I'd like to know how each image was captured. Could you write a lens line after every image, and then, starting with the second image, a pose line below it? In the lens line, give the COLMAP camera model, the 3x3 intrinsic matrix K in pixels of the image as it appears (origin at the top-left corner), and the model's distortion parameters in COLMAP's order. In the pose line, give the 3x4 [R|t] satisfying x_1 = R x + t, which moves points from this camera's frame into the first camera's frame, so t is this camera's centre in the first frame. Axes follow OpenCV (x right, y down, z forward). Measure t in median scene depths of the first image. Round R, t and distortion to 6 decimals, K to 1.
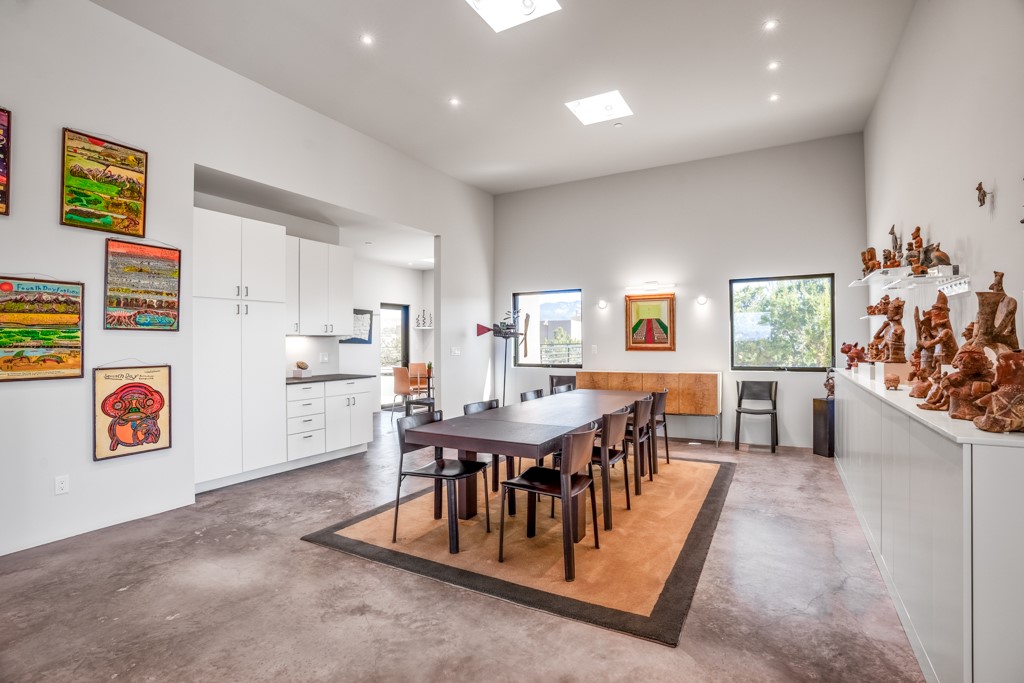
lens RADIAL K [[482.7, 0, 512.0], [0, 482.7, 341.5], [0, 0, 1]] dist [-0.060904, 0.000116]
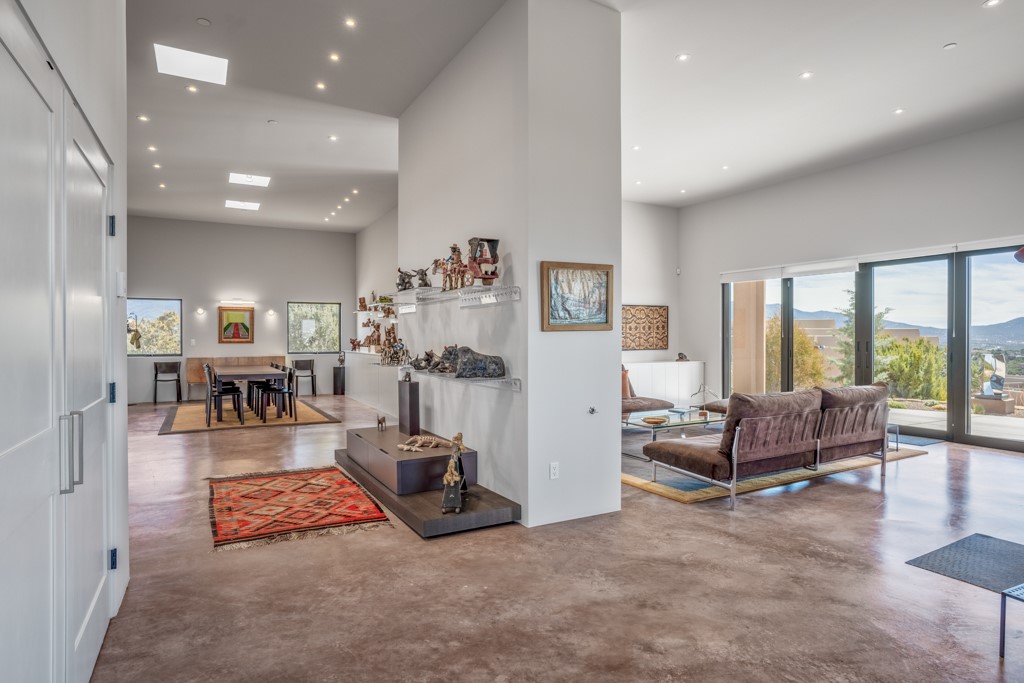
lens RADIAL K [[562.8, 0, 512.0], [0, 562.8, 341.5], [0, 0, 1]] dist [-0.021222, -0.000470]
pose [[0.531076, 0.003373, 0.847318, -0.792868], [-0.005952, 0.999982, -0.000251, 0.009065], [-0.847304, -0.004910, 0.531086, -0.732964]]
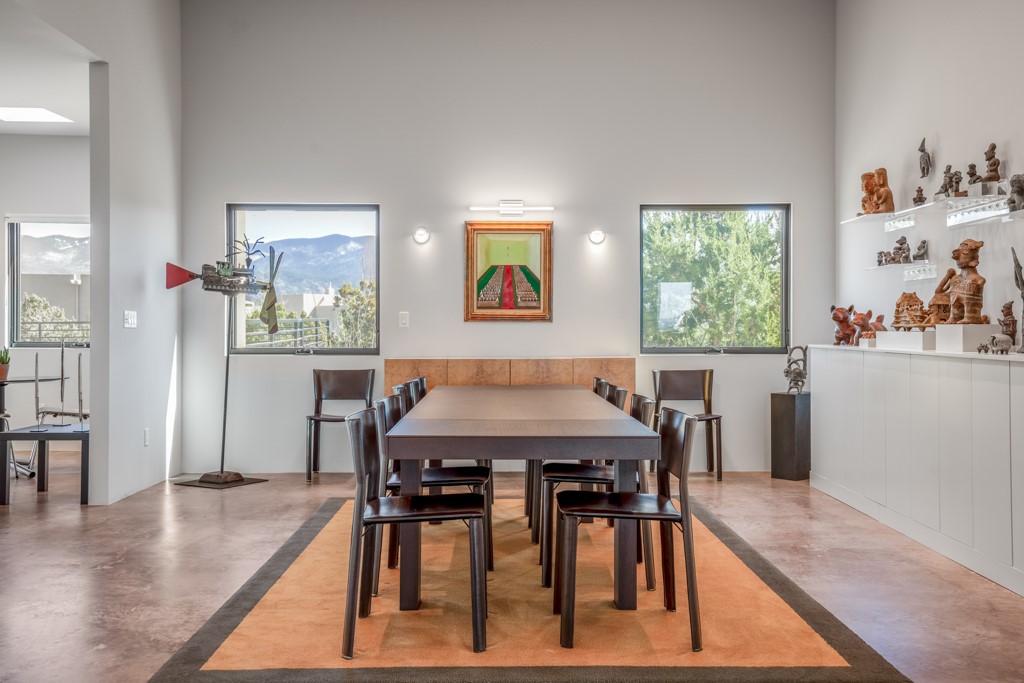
lens RADIAL K [[996.4, 0, 513.6], [0, 996.4, 323.2], [0, 0, 1]] dist [0.067399, 0.000631]
pose [[0.868258, 0.009914, 0.496015, -0.299469], [-0.007937, 0.999950, -0.006093, 0.029151], [-0.496050, 0.001353, 0.868293, -0.025870]]
